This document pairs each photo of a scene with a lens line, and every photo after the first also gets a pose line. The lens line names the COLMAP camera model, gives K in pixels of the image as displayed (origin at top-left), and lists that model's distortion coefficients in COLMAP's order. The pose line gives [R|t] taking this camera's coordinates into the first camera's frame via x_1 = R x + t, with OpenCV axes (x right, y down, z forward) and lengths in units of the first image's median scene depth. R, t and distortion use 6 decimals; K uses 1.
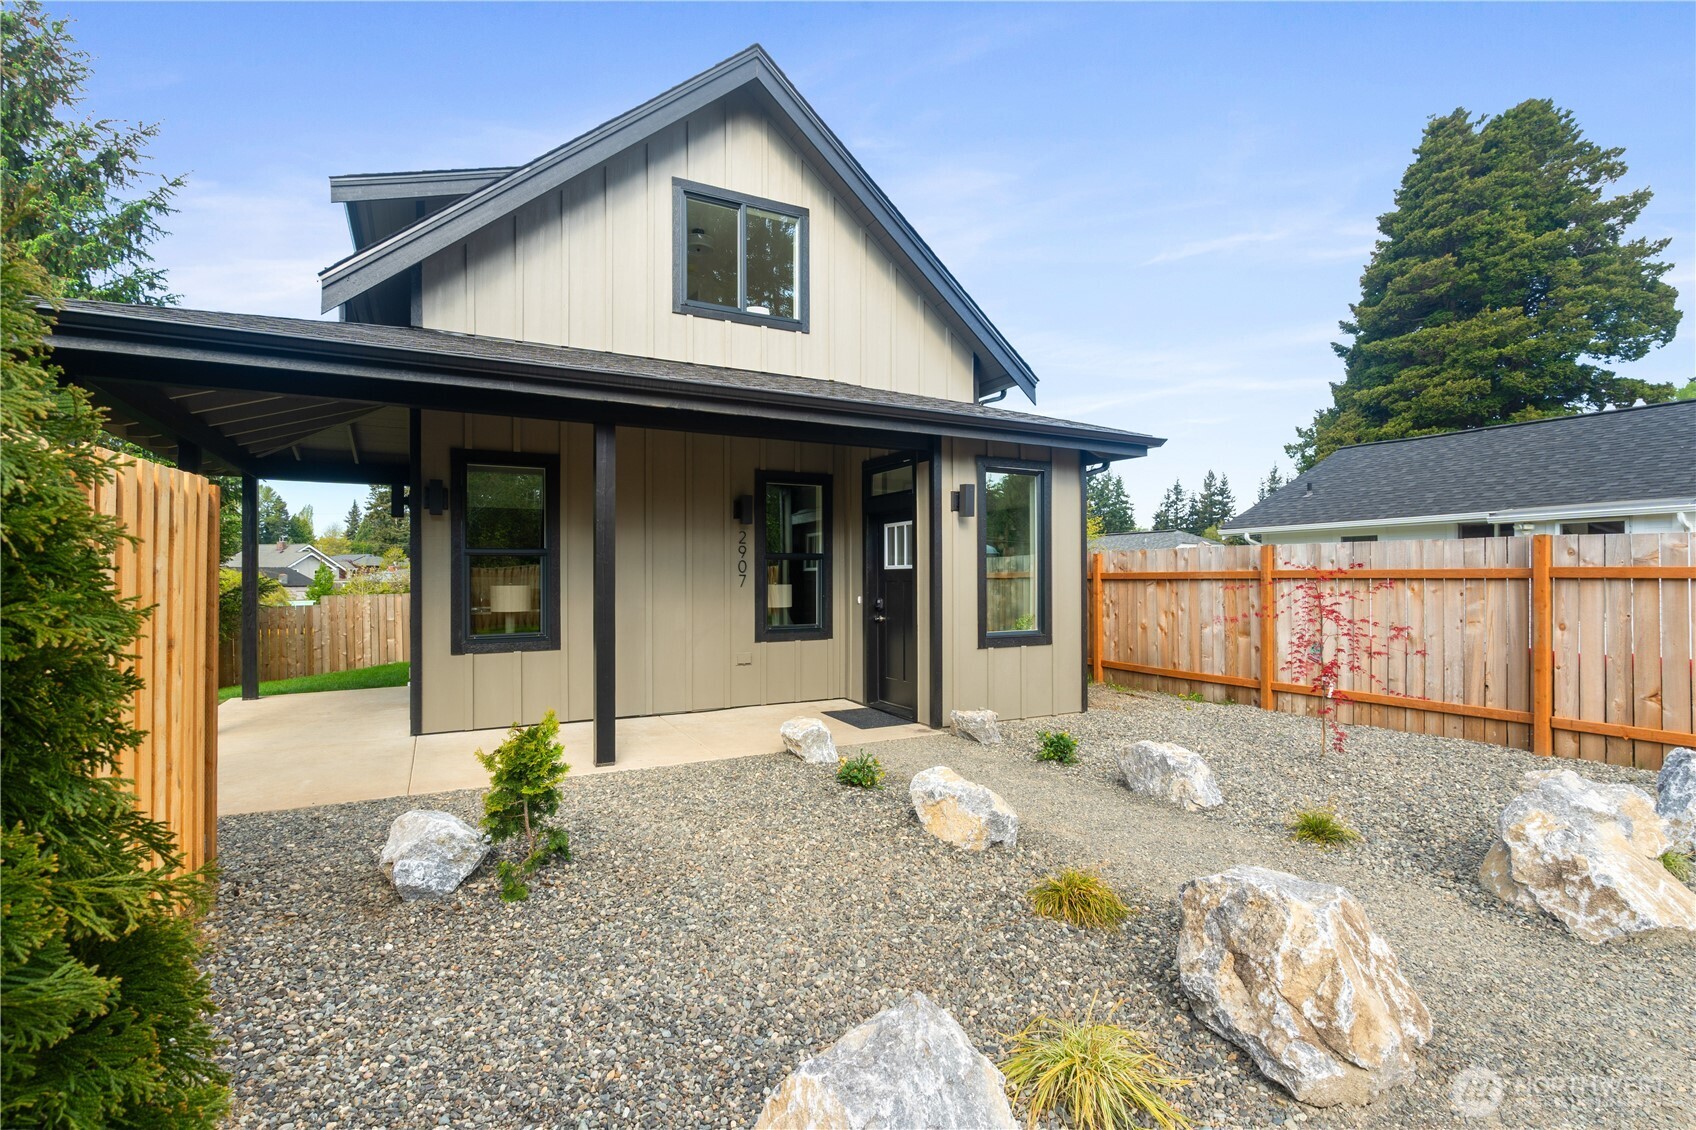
lens RADIAL K [[785.4, 0, 848.0], [0, 785.4, 565.0], [0, 0, 1]] dist [-0.001208, -0.000364]
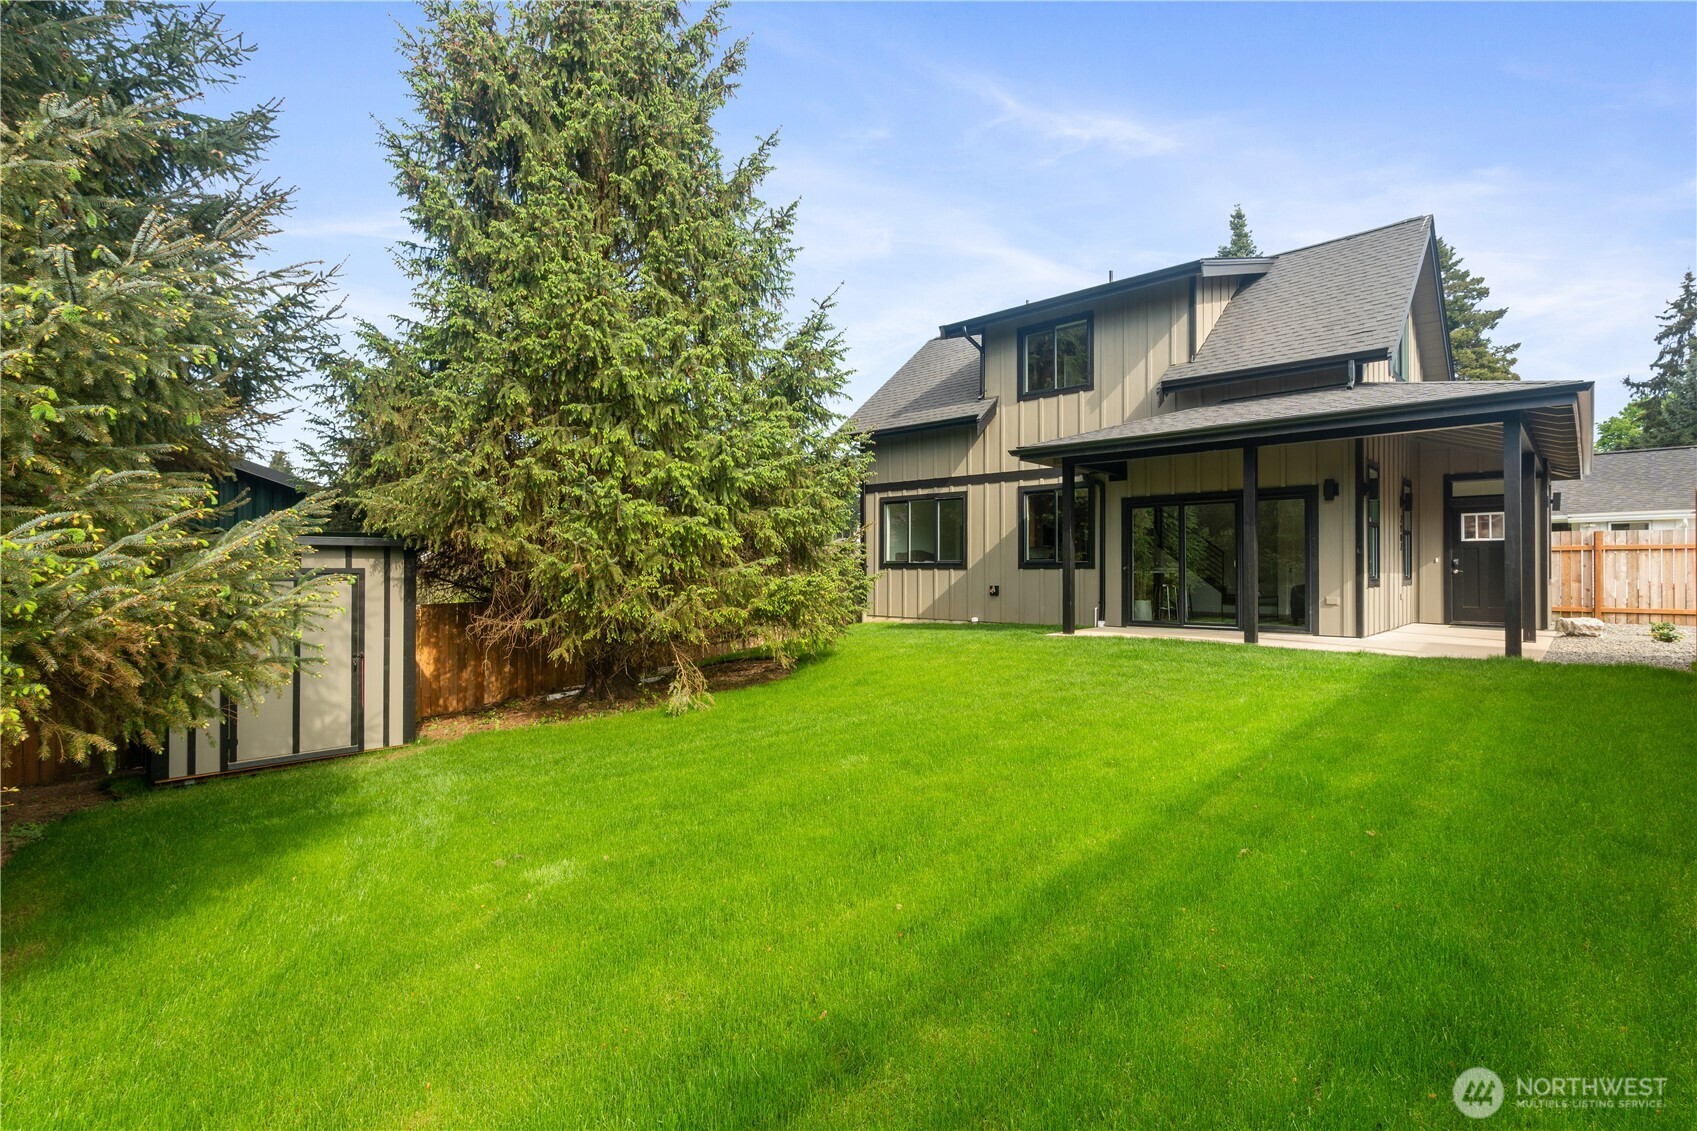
lens RADIAL K [[785.9, 0, 848.5], [0, 785.9, 565.5], [0, 0, 1]] dist [-0.001208, -0.000364]
pose [[0.949746, 0.005754, 0.312967, -0.902145], [-0.010337, 0.999862, 0.012987, 0.025683], [-0.312849, -0.015570, 0.949675, -0.096716]]
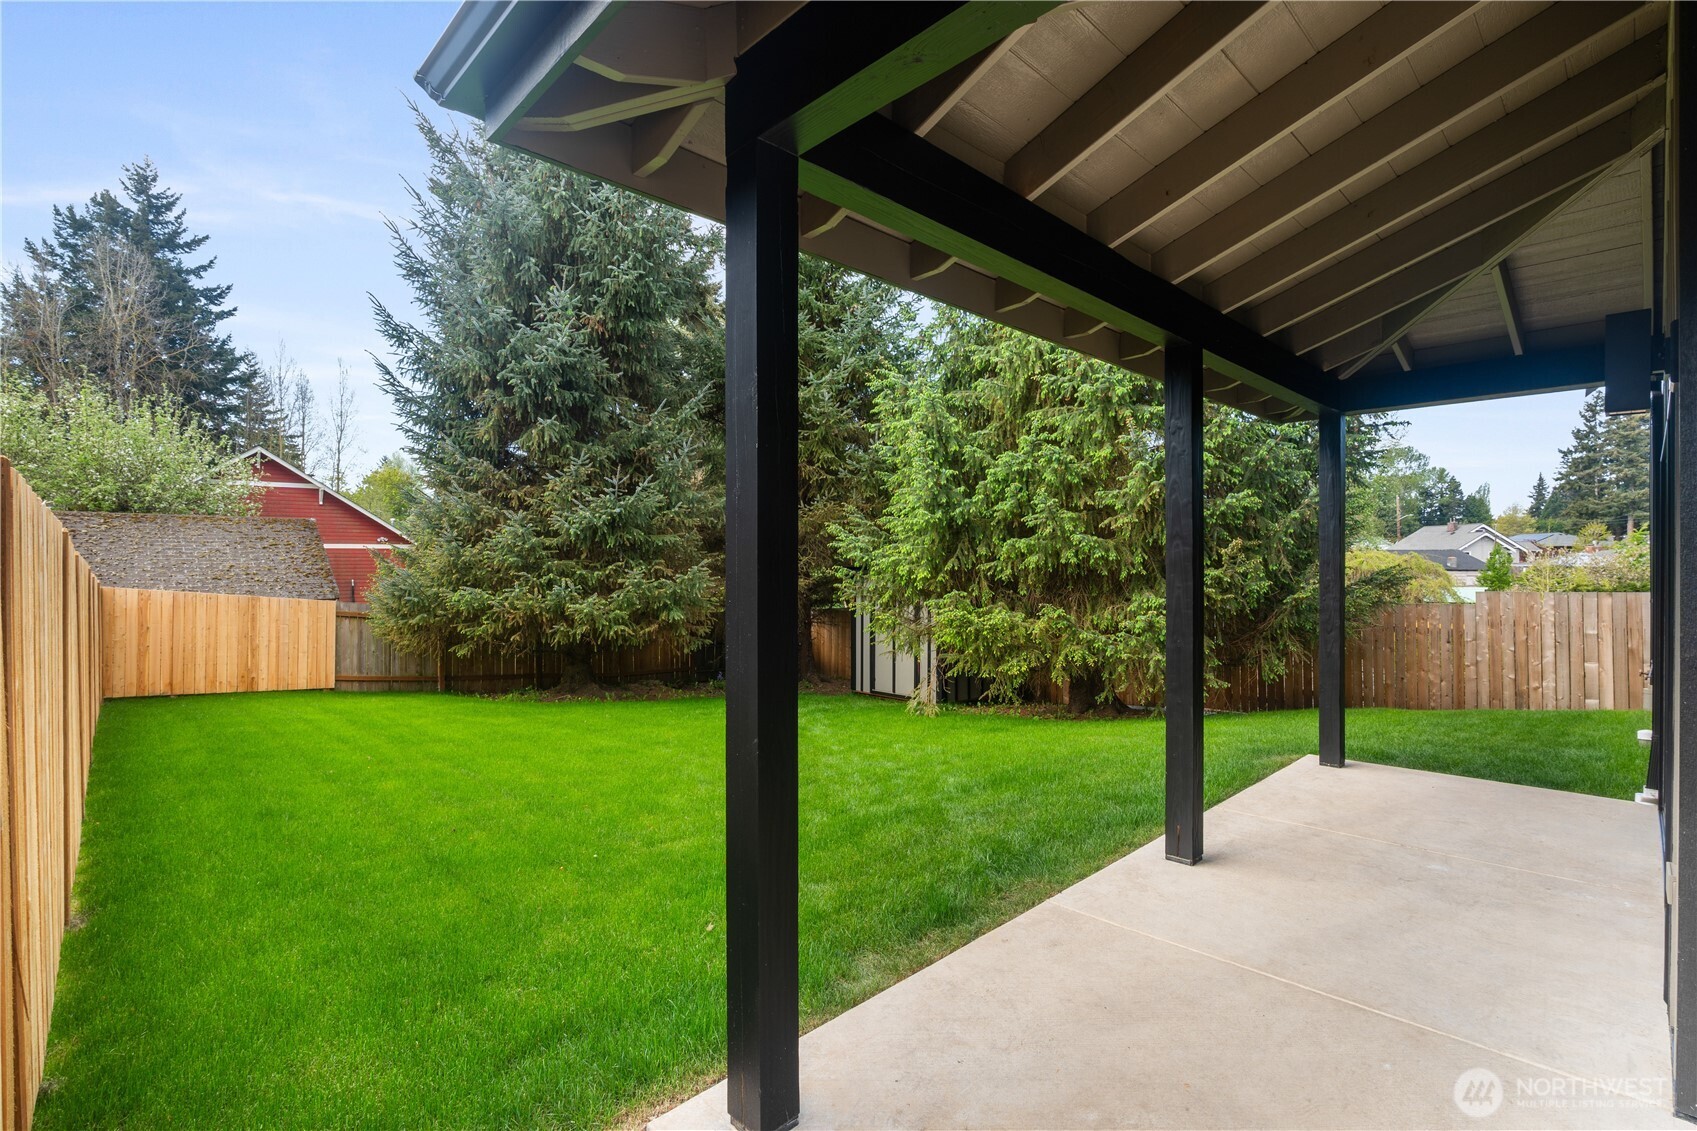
lens RADIAL K [[785.9, 0, 848.5], [0, 785.9, 565.5], [0, 0, 1]] dist [-0.001208, -0.000364]
pose [[0.283389, 0.009023, -0.958963, -0.146312], [0.013618, 0.999817, 0.013432, -0.001721], [0.958908, -0.016865, 0.283214, 0.247728]]
